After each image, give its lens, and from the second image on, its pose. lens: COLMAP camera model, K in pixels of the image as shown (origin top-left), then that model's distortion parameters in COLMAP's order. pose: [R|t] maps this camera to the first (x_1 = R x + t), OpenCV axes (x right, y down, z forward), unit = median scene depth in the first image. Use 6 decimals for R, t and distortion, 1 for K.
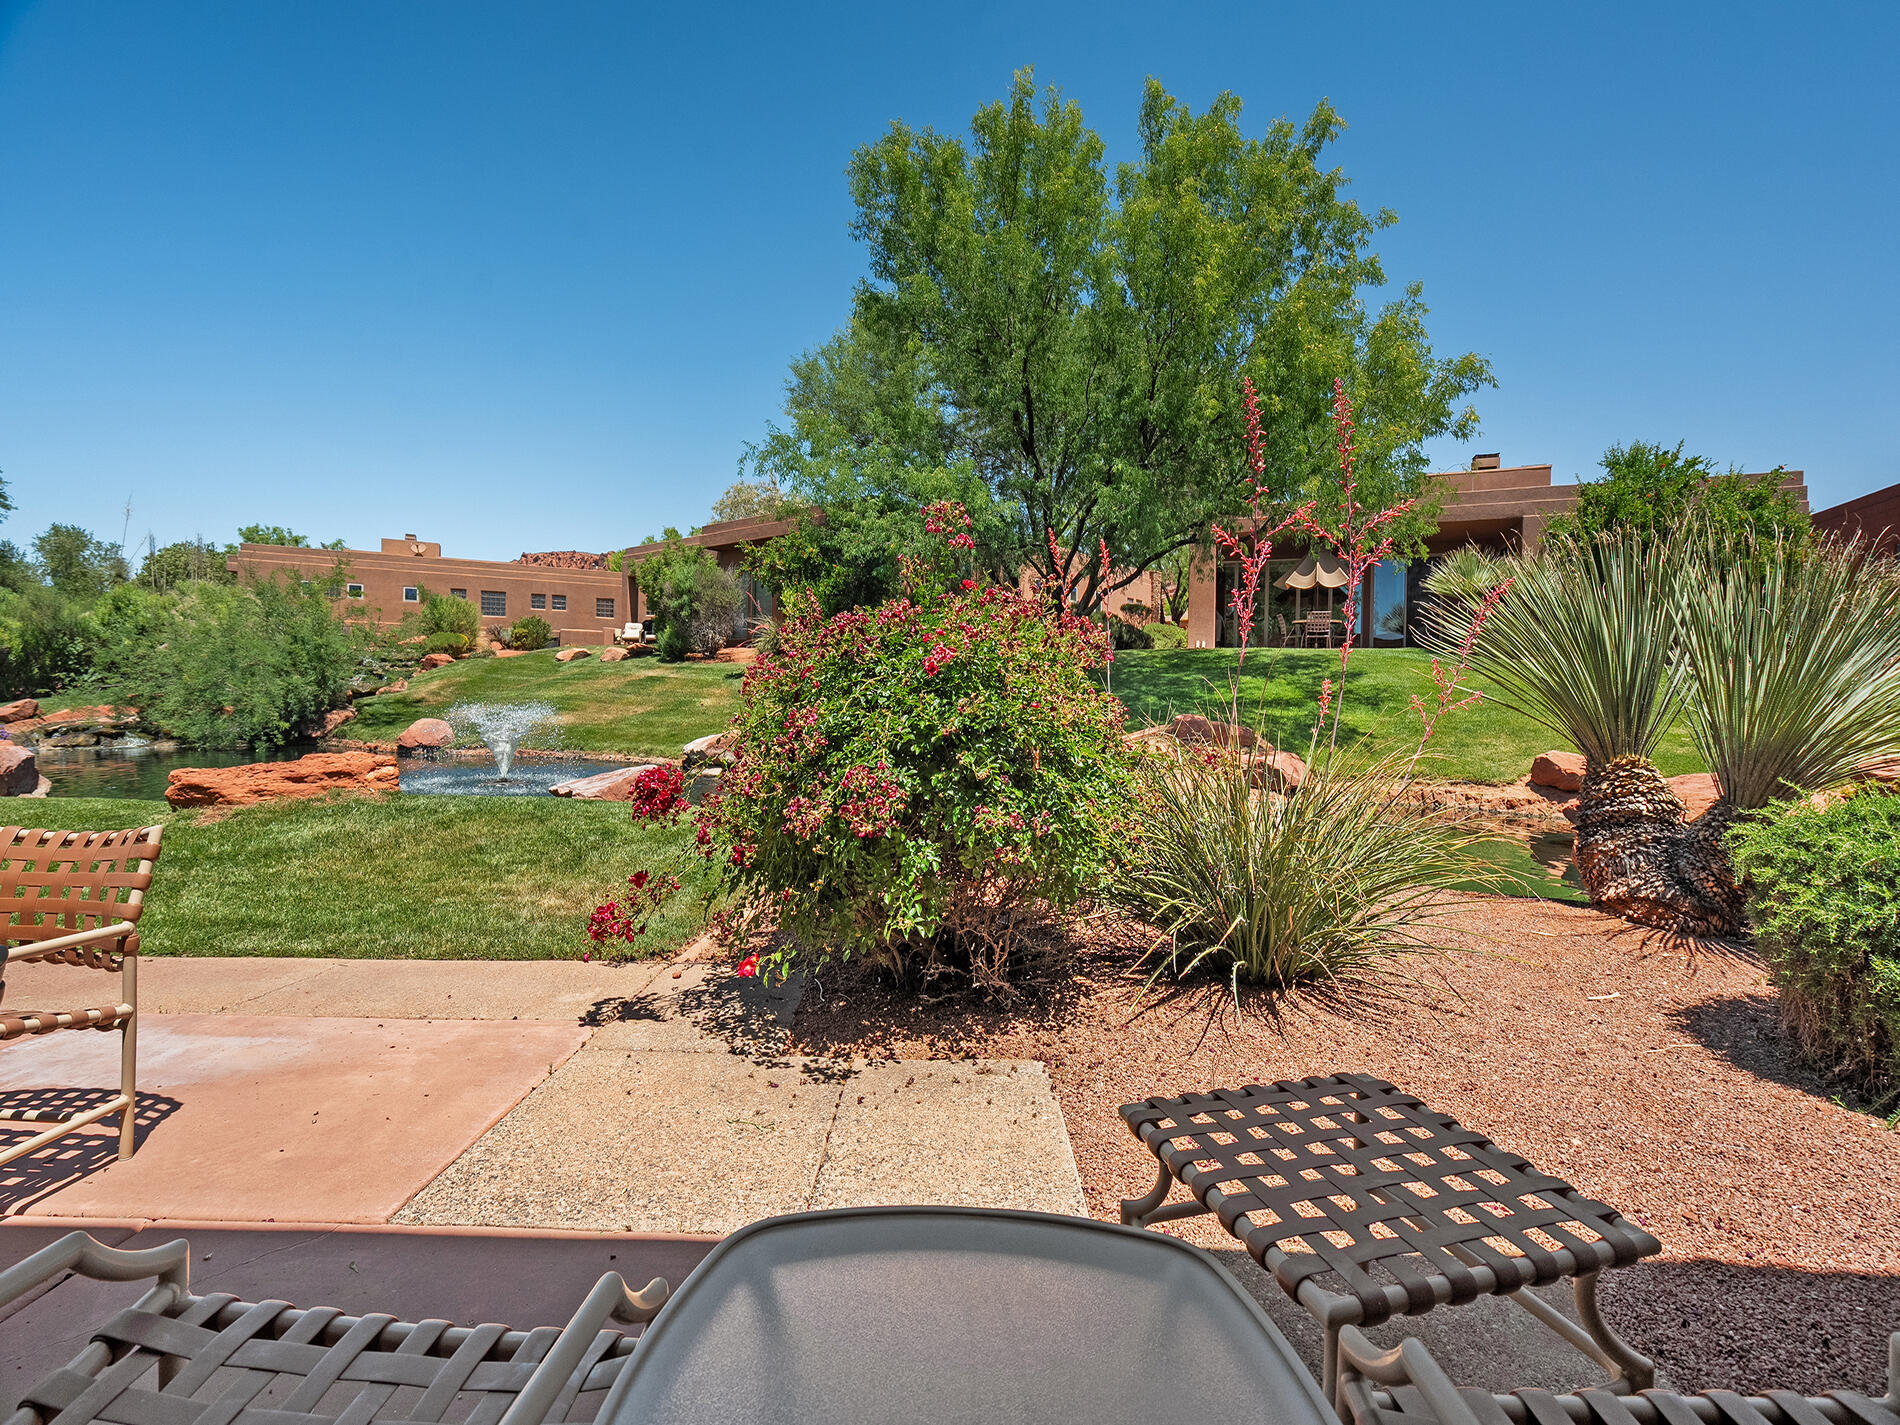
lens RADIAL K [[858.3, 0, 954.5], [0, 858.3, 714.1], [0, 0, 1]] dist [-0.004429, 0.001756]
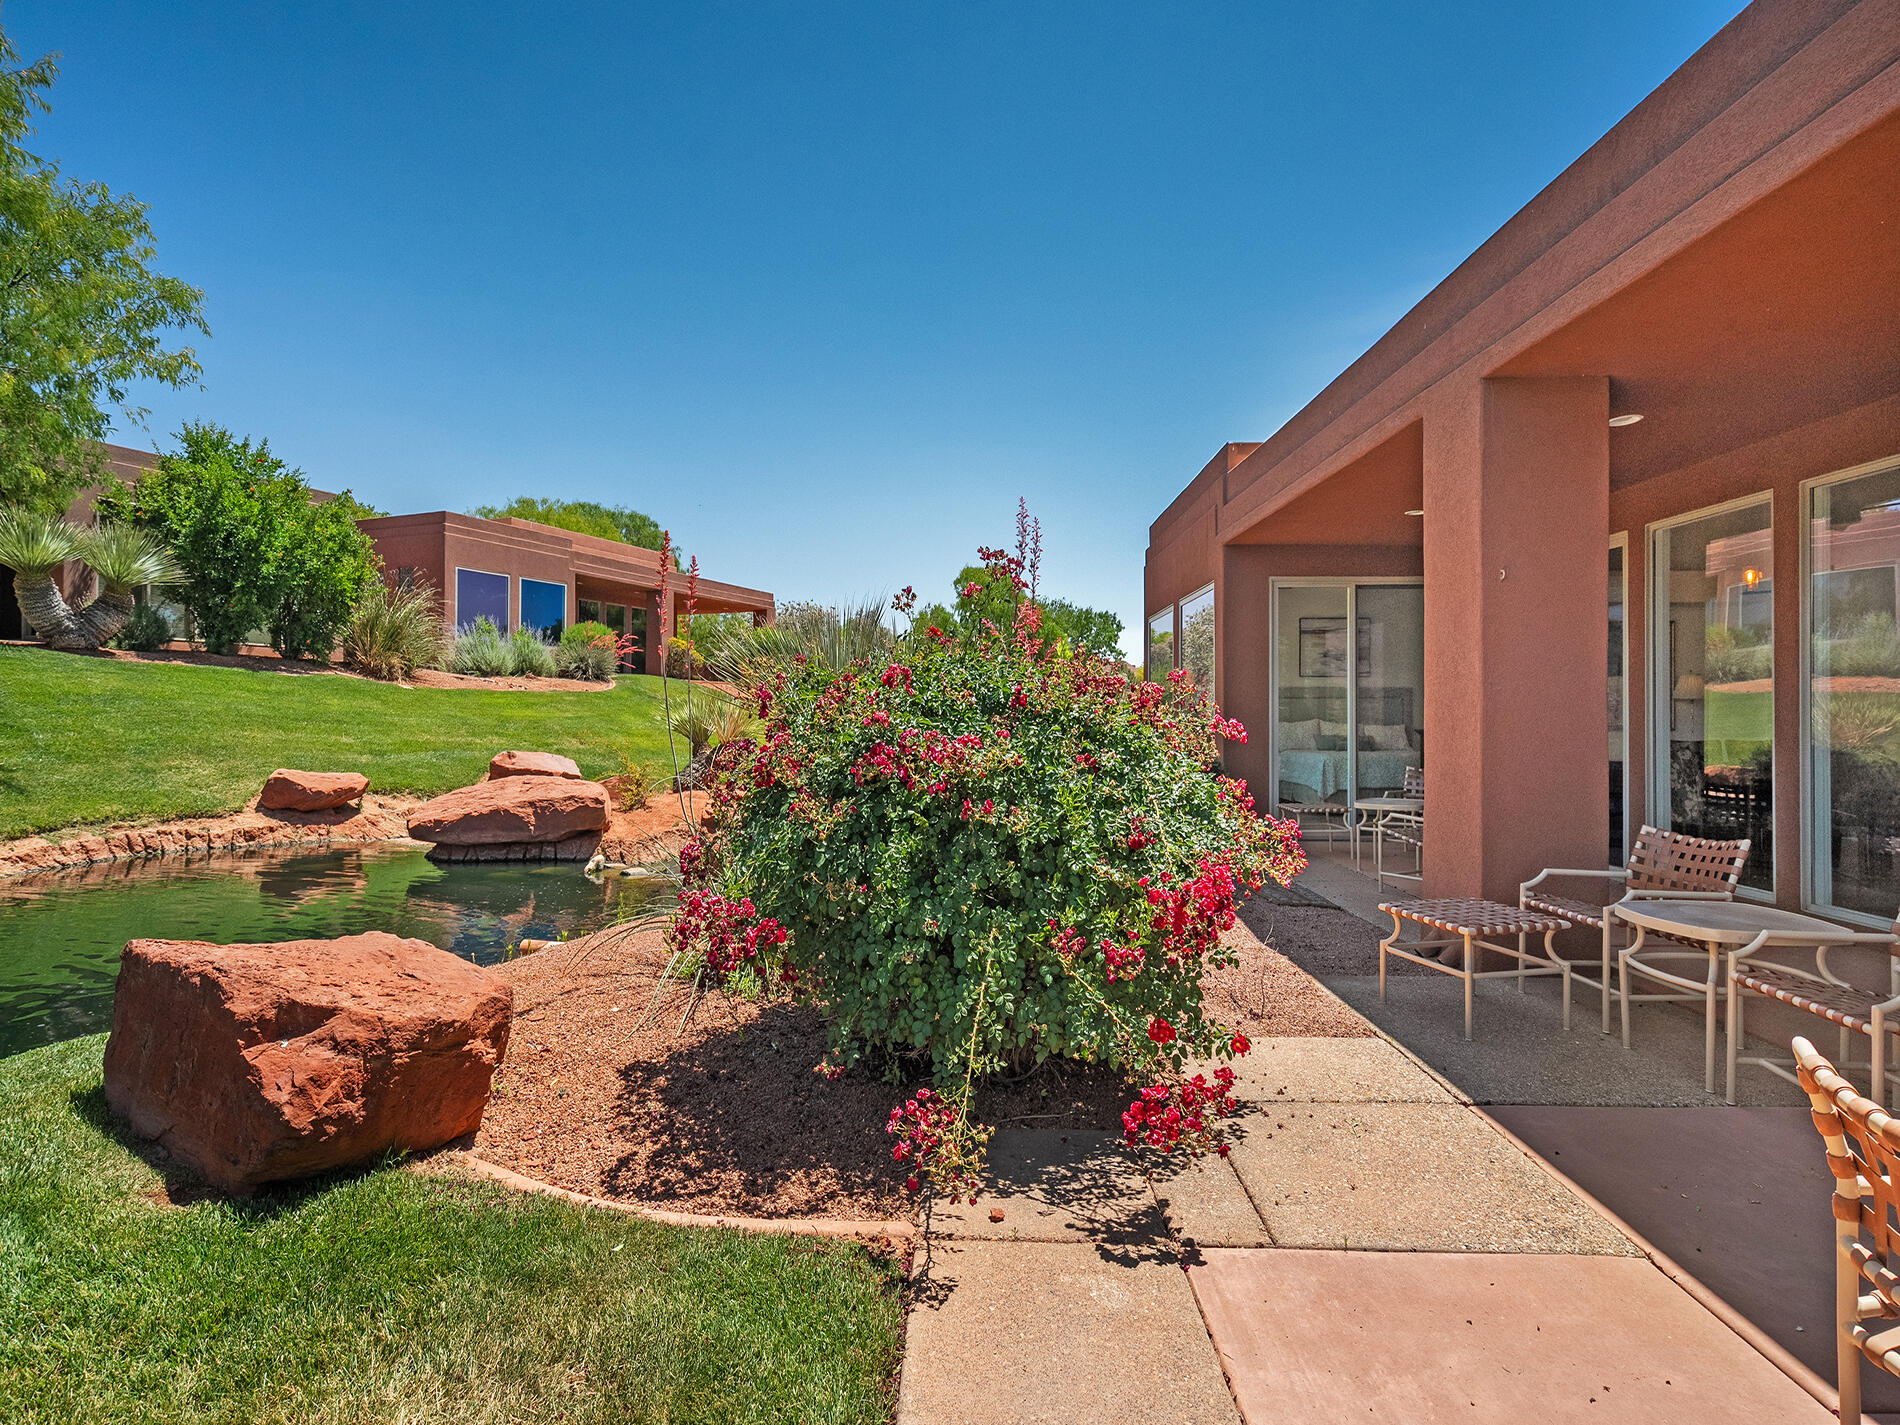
lens RADIAL K [[945.4, 0, 955.8], [0, 945.4, 716.5], [0, 0, 1]] dist [-0.001642, 0.000263]
pose [[0.008118, -0.020871, 0.999749, -0.290143], [0.012584, 0.999705, 0.020768, -0.024468], [-0.999888, 0.012412, 0.008378, 0.287998]]
